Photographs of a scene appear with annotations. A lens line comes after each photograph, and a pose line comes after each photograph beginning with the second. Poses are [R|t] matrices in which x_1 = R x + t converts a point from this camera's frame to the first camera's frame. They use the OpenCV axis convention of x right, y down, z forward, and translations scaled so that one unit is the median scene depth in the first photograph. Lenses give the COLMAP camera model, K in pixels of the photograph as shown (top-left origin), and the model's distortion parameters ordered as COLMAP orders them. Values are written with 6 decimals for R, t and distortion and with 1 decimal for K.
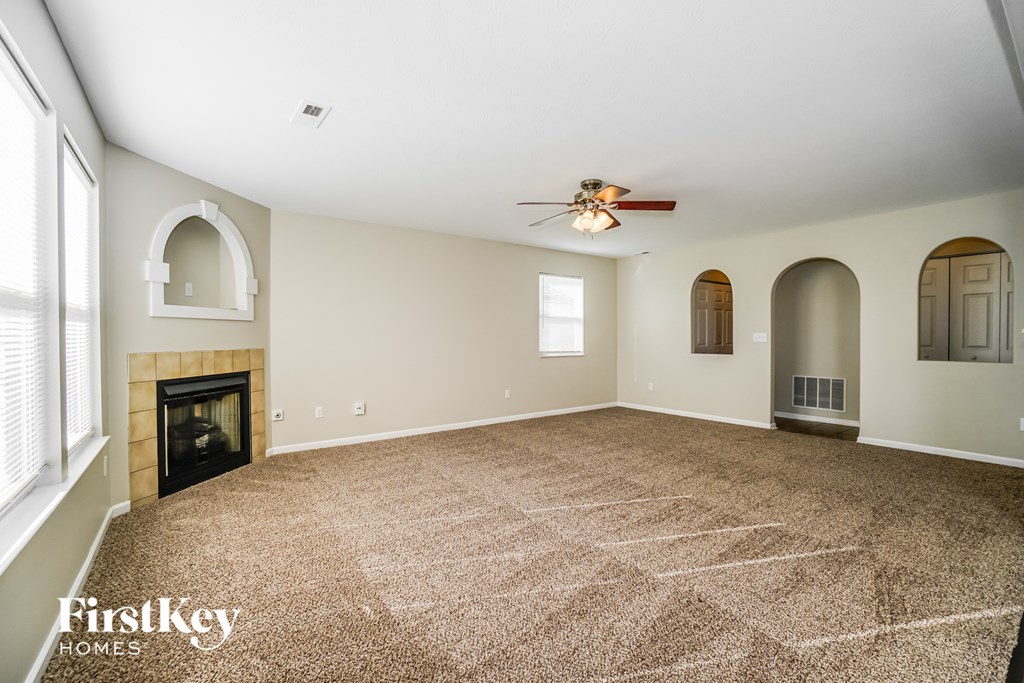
lens RADIAL K [[453.5, 0, 508.0], [0, 453.5, 337.4], [0, 0, 1]] dist [-0.016422, 0.000690]
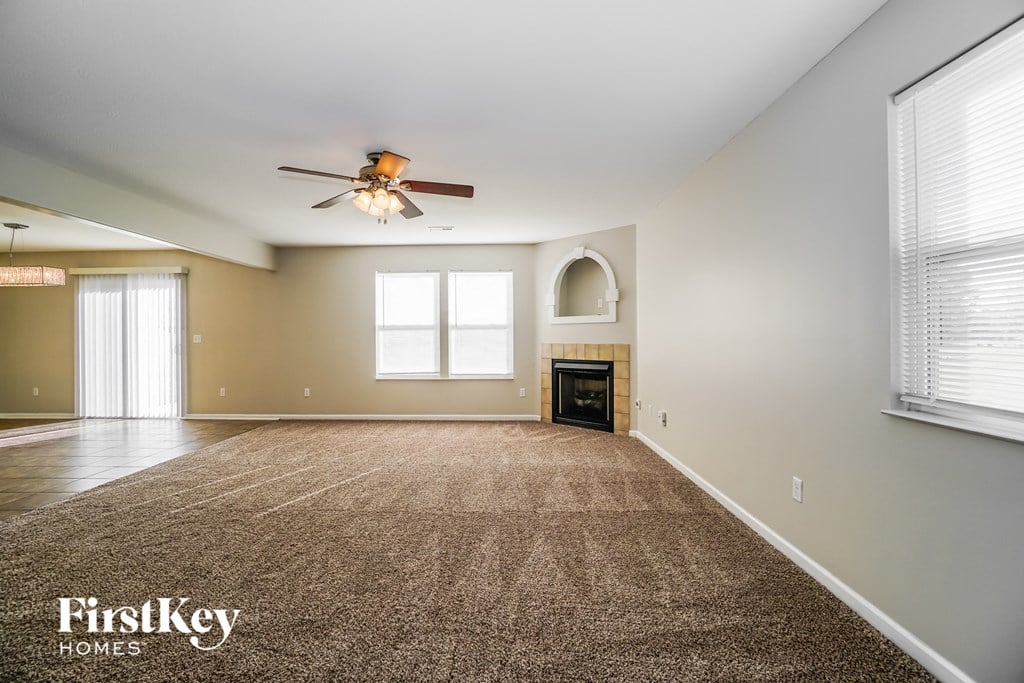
lens RADIAL K [[453.5, 0, 508.0], [0, 453.5, 337.4], [0, 0, 1]] dist [-0.016422, 0.000690]
pose [[-0.587351, 0.009078, -0.809282, 0.664372], [0.003768, 0.999957, 0.008482, -0.006215], [0.809324, 0.001932, -0.587359, 1.550235]]
